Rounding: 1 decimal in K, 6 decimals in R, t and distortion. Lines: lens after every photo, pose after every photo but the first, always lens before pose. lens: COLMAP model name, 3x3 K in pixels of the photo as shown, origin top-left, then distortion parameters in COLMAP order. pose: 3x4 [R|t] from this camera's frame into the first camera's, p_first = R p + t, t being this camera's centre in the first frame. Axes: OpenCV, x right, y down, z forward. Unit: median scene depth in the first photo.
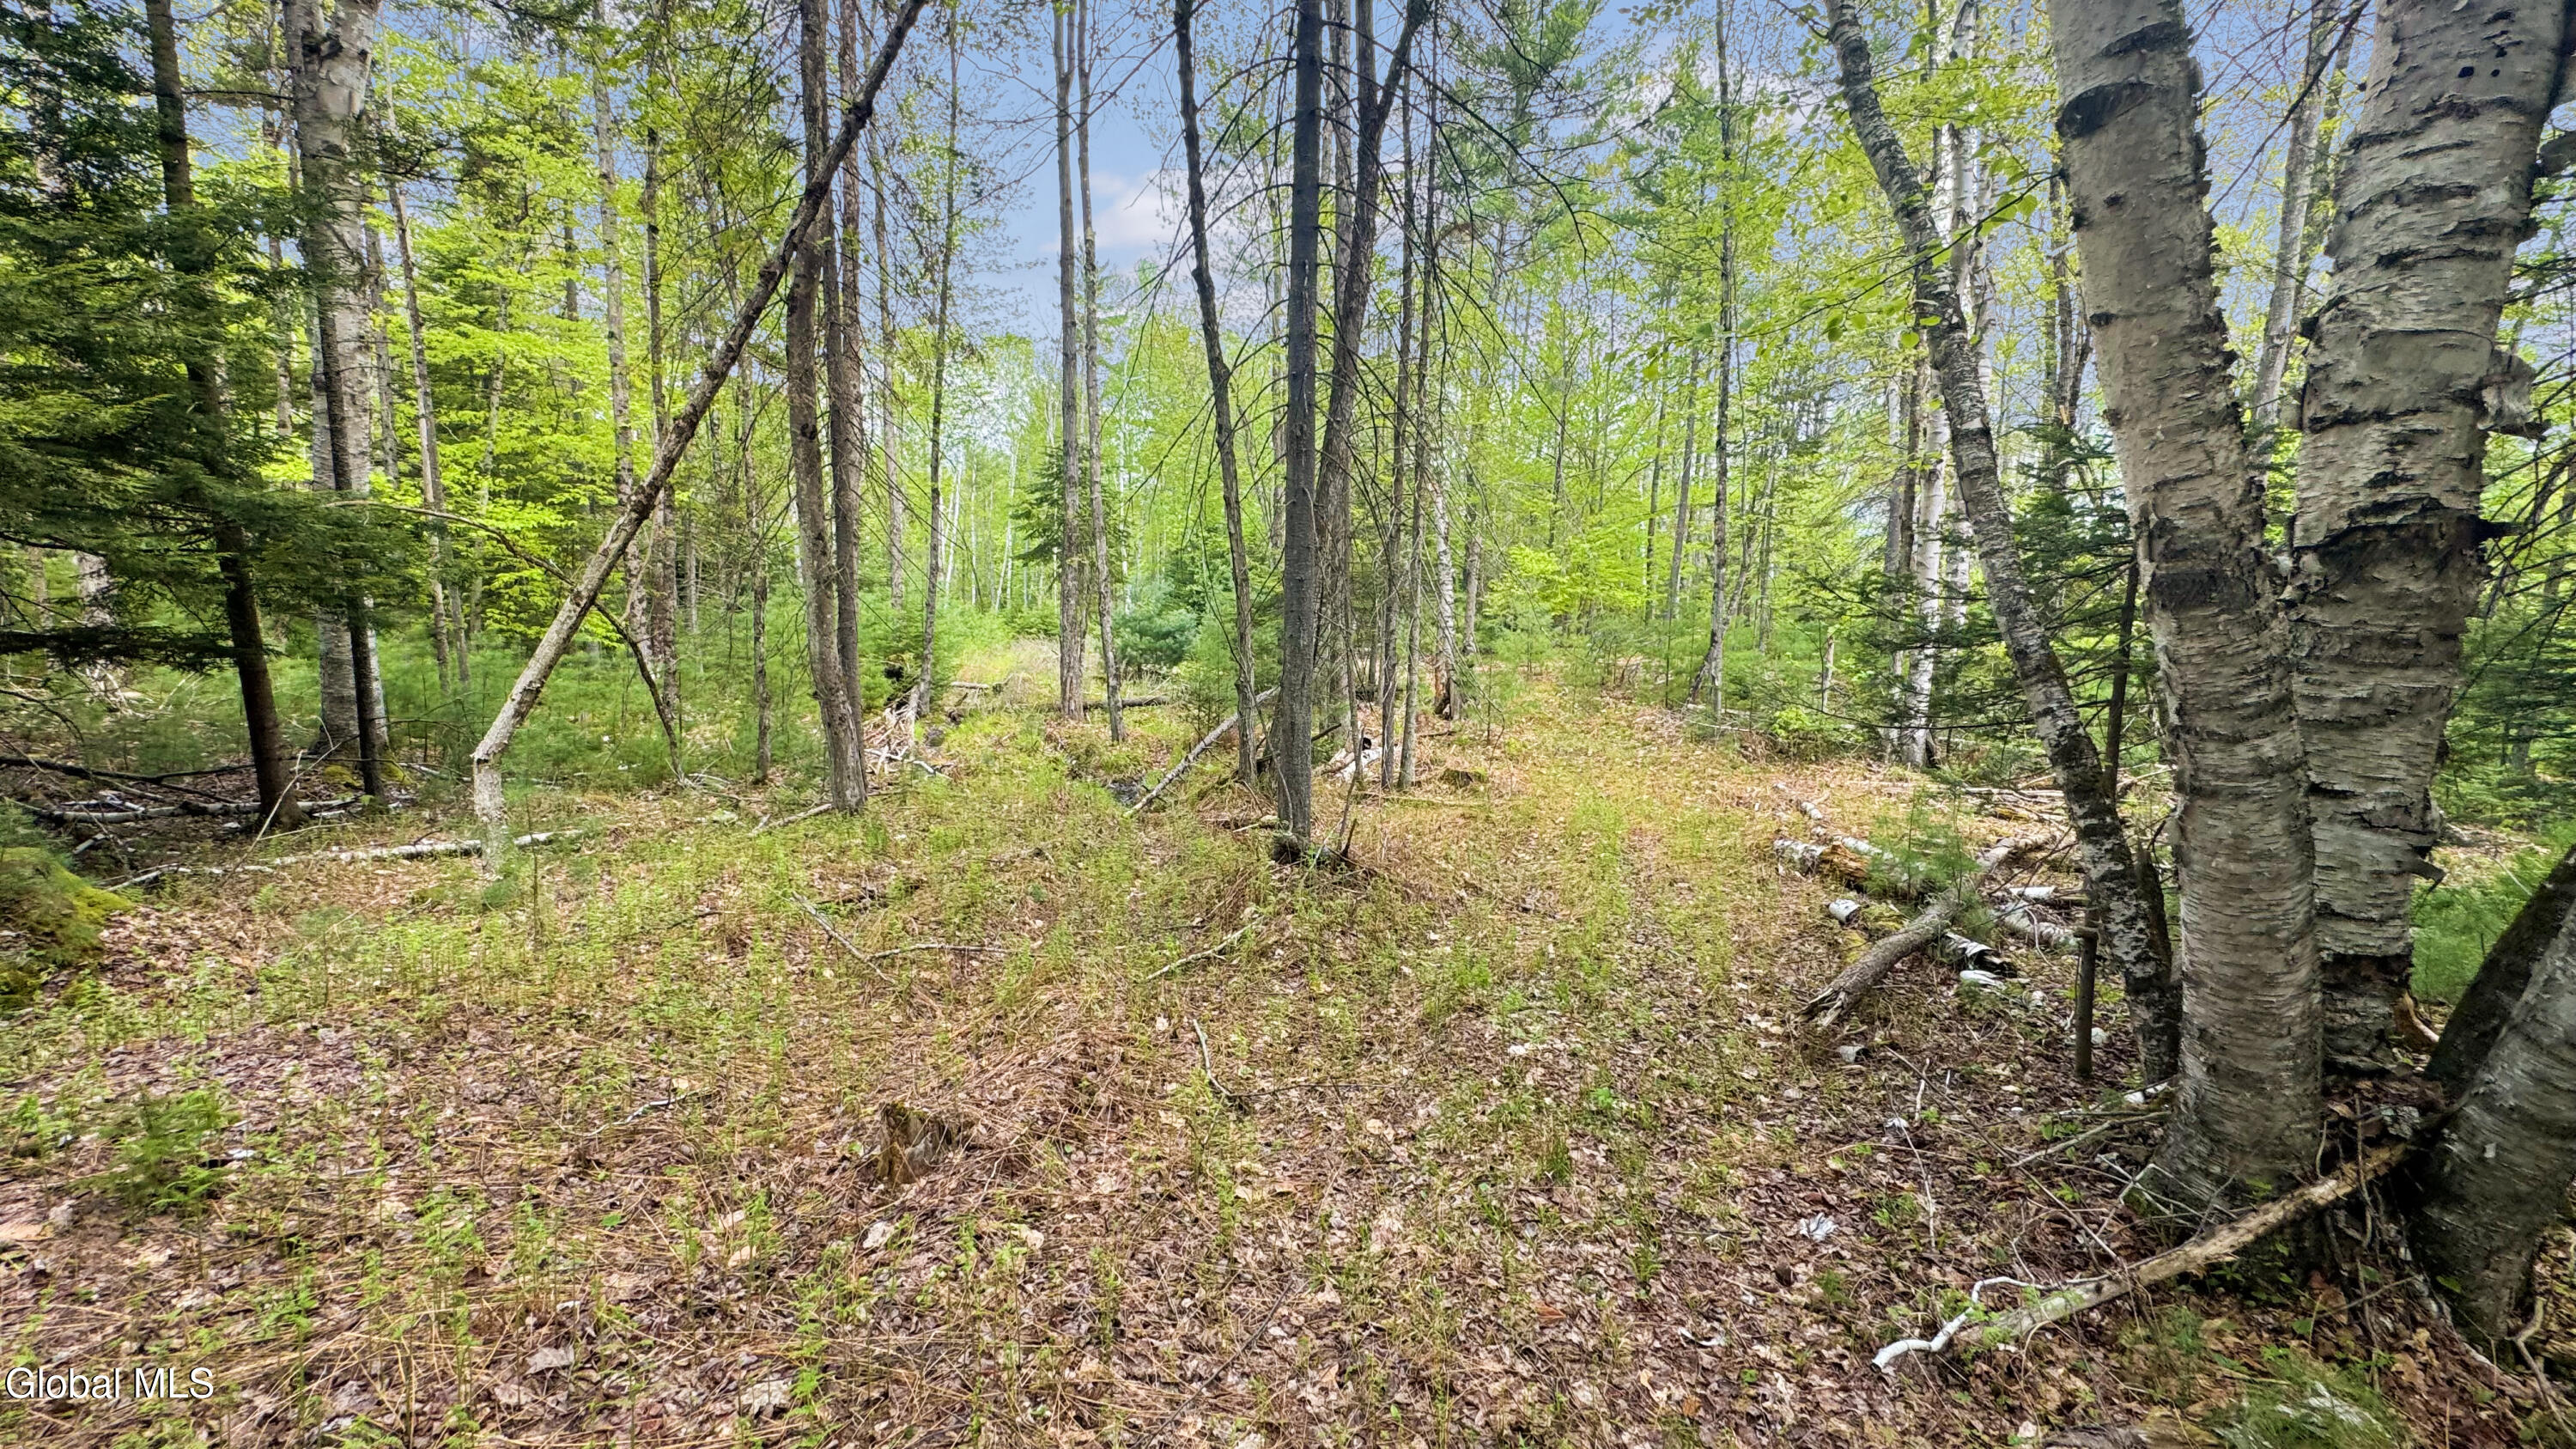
lens RADIAL K [[1046.7, 0, 1285.0], [0, 1046.7, 722.0], [0, 0, 1]] dist [0.000150, -0.000055]
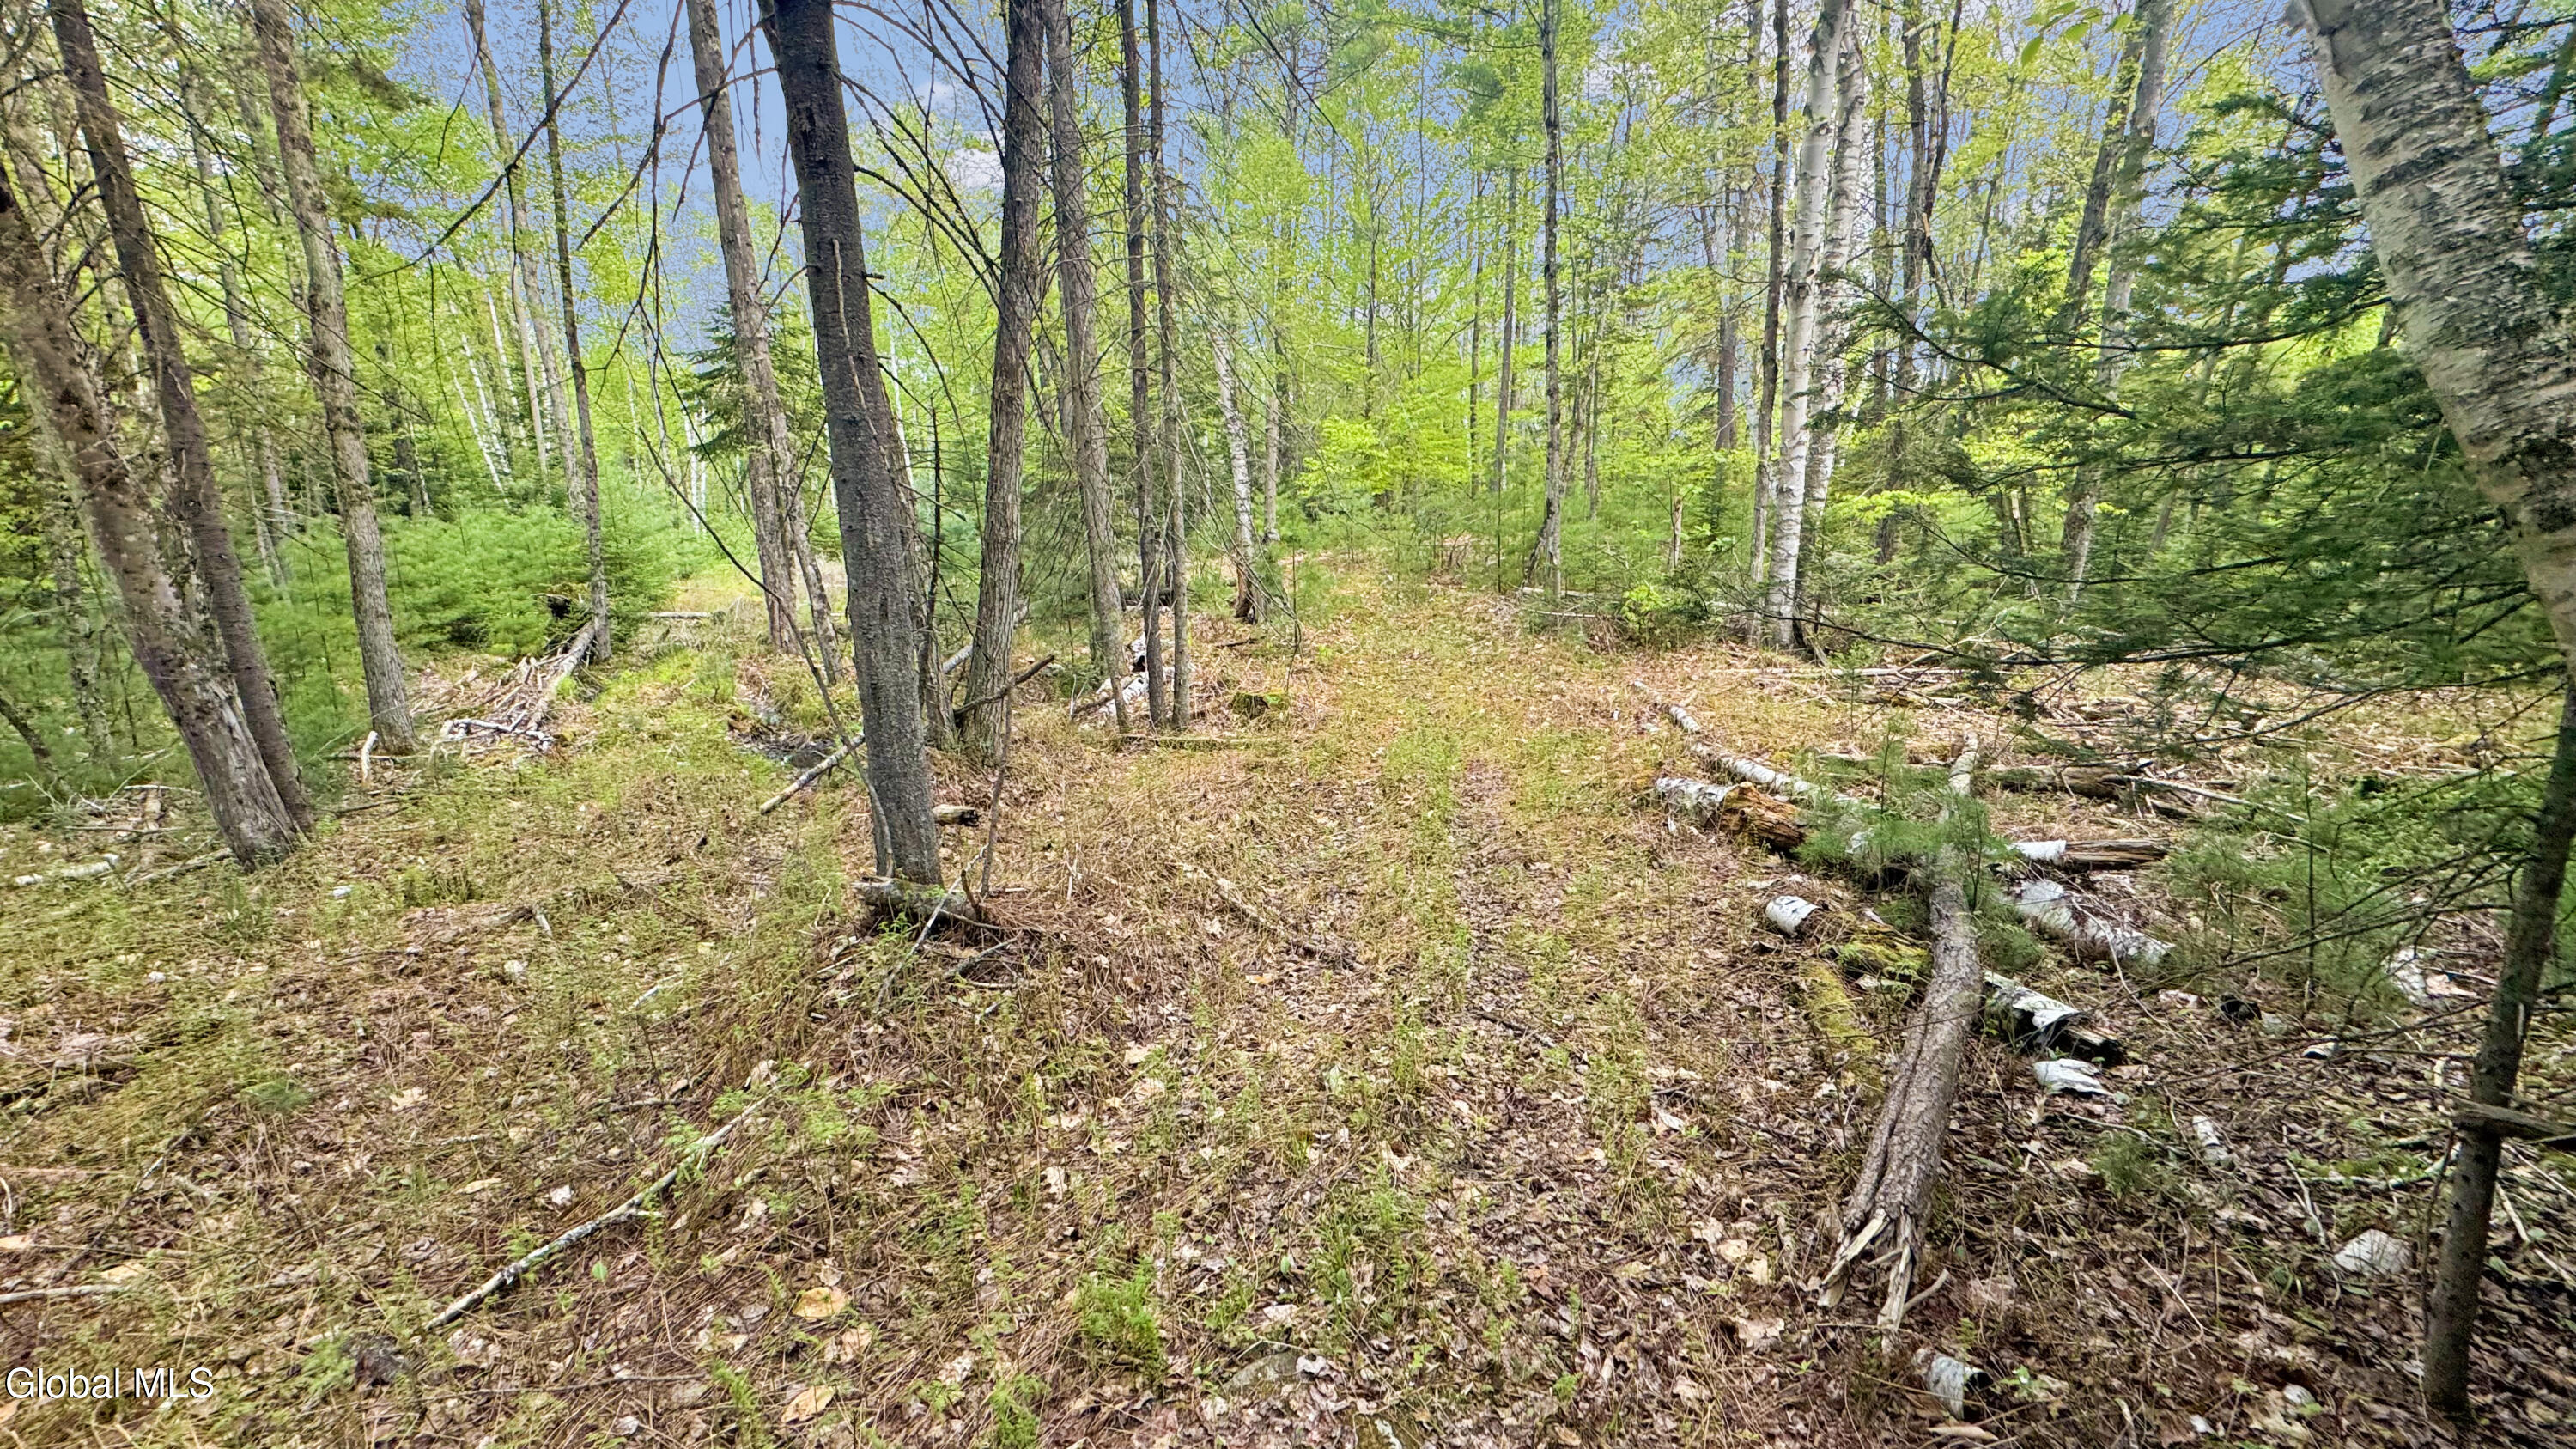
lens RADIAL K [[1046.7, 0, 1285.7], [0, 1046.7, 725.9], [0, 0, 1]] dist [0.000150, -0.000055]
pose [[0.986341, -0.080037, 0.143964, 0.076217], [0.064832, 0.992103, 0.107373, -0.012643], [-0.151421, -0.096573, 0.983741, 0.223067]]
